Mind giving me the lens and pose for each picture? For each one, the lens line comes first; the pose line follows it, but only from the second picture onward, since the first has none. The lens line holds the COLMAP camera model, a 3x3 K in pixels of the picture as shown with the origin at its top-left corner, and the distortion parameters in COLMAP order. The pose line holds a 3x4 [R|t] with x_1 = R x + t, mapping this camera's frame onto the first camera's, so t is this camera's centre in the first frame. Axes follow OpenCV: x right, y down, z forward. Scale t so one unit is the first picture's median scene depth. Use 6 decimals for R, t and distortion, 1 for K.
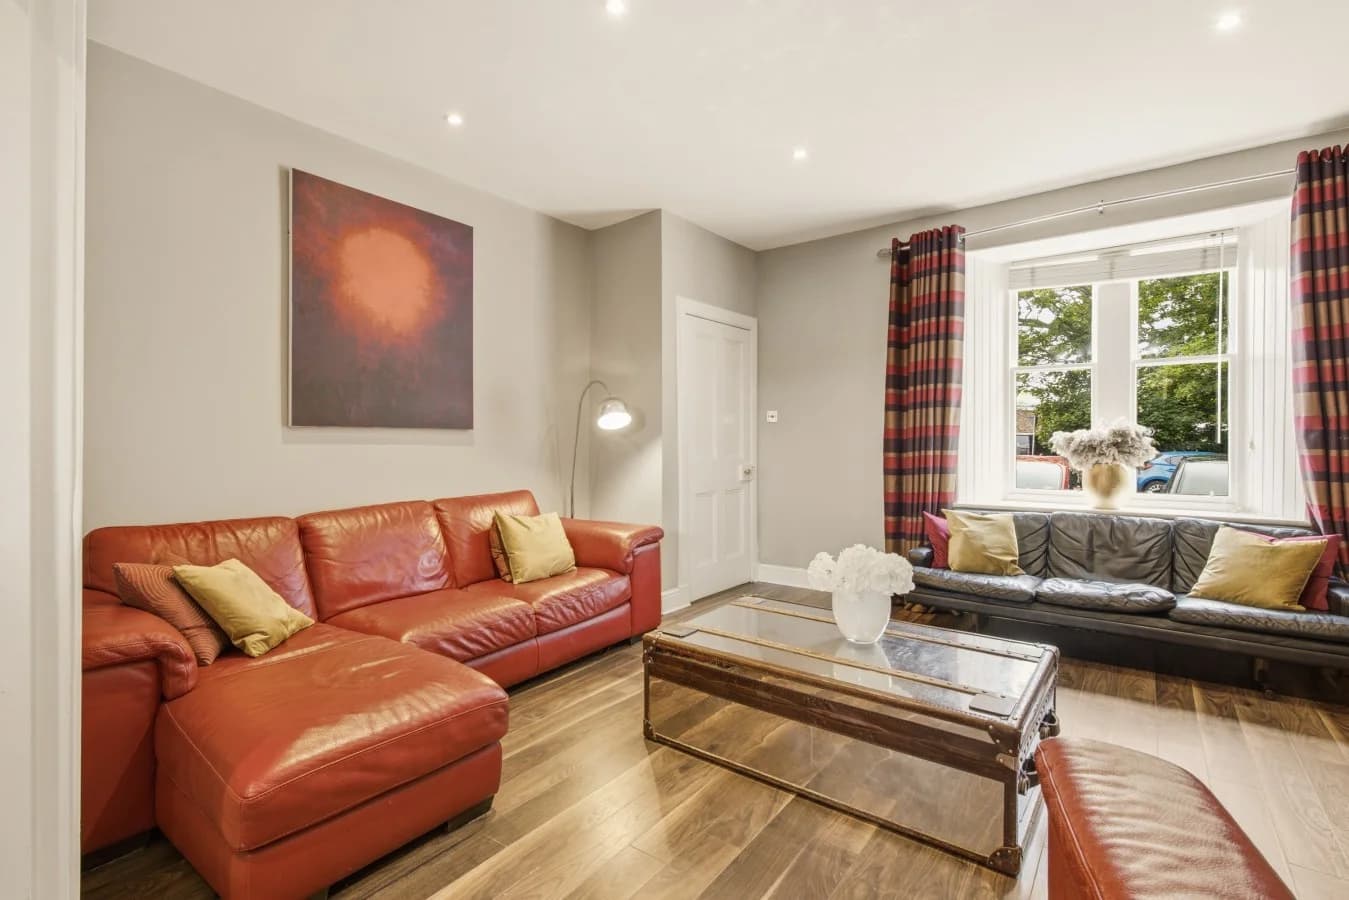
lens RADIAL K [[618.5, 0, 674.7], [0, 618.5, 431.4], [0, 0, 1]] dist [0.001268, -0.000050]
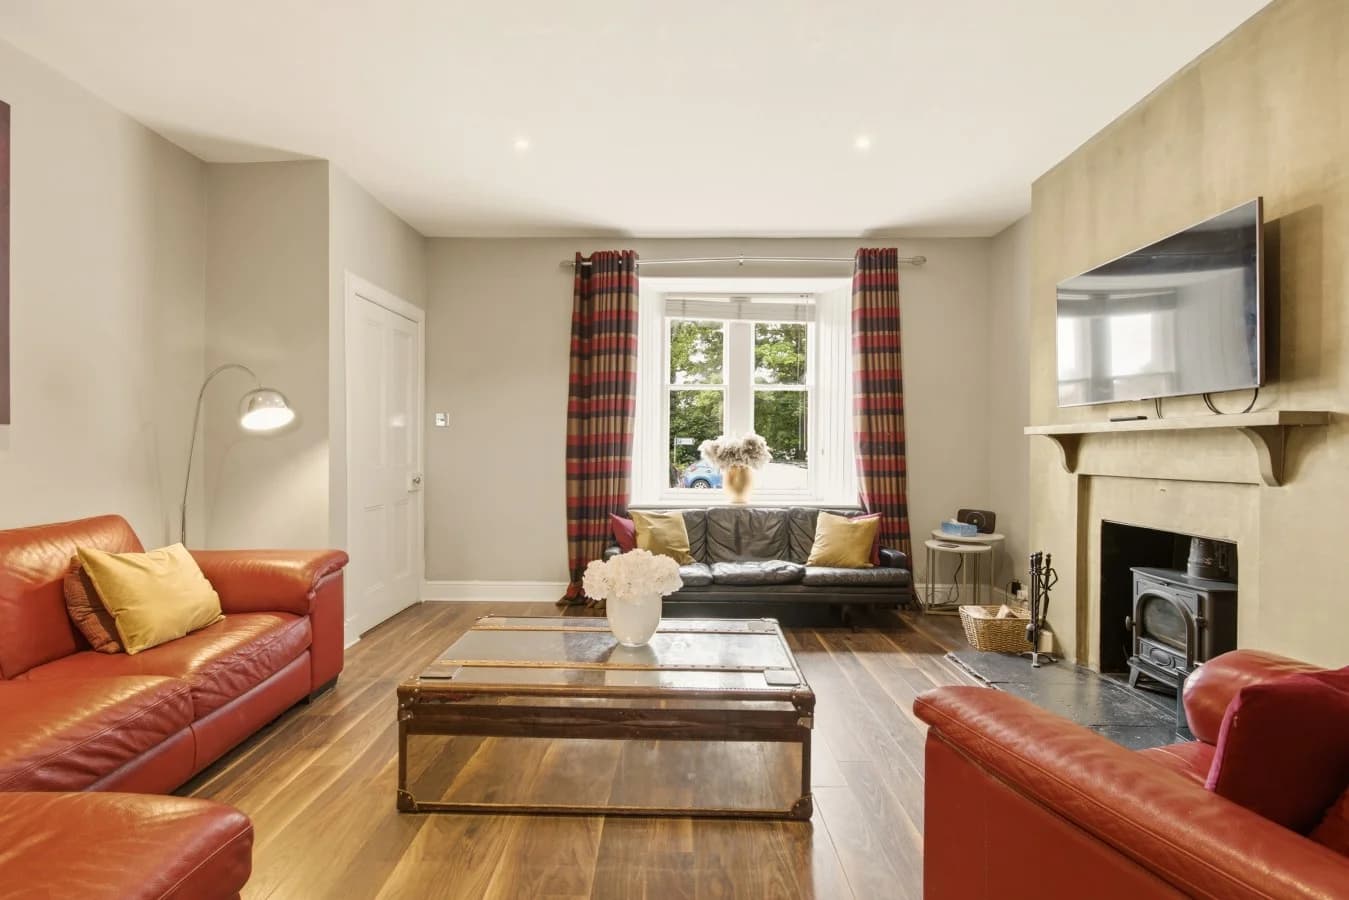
lens RADIAL K [[610.4, 0, 650.2], [0, 610.4, 442.9], [0, 0, 1]] dist [0.000154, 0.000241]
pose [[0.809829, 0.011311, 0.586557, -0.182200], [-0.016210, 0.999864, 0.003098, 0.003848], [-0.586442, -0.012017, 0.809902, 0.120038]]
